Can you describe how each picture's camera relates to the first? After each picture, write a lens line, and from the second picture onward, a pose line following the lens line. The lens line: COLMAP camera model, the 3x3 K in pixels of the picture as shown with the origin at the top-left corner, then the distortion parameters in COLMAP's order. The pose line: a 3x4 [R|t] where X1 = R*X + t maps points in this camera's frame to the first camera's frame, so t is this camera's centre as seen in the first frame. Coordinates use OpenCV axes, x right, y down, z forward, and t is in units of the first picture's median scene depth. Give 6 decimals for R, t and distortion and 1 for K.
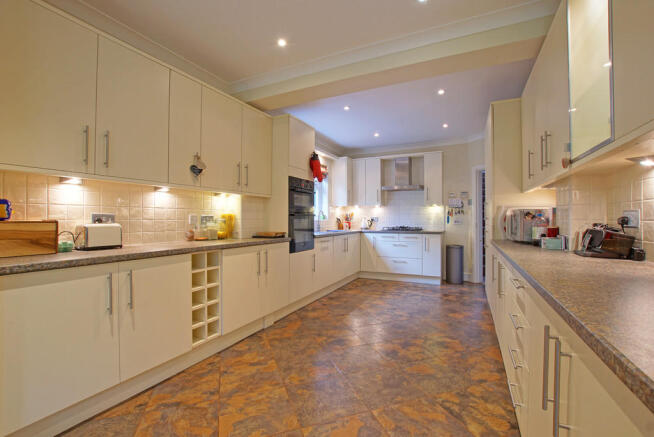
lens RADIAL K [[290.4, 0, 323.0], [0, 290.4, 219.4], [0, 0, 1]] dist [-0.017711, 0.000291]
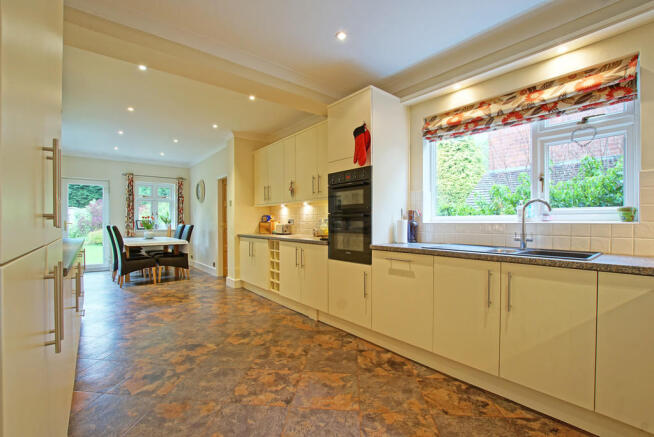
lens RADIAL K [[290.4, 0, 323.1], [0, 290.4, 220.4], [0, 0, 1]] dist [-0.017711, 0.000291]
pose [[-0.418124, -0.000509, -0.908390, 0.817655], [0.007411, 0.999965, -0.003972, 0.000281], [0.908360, -0.008393, -0.418105, 1.541393]]
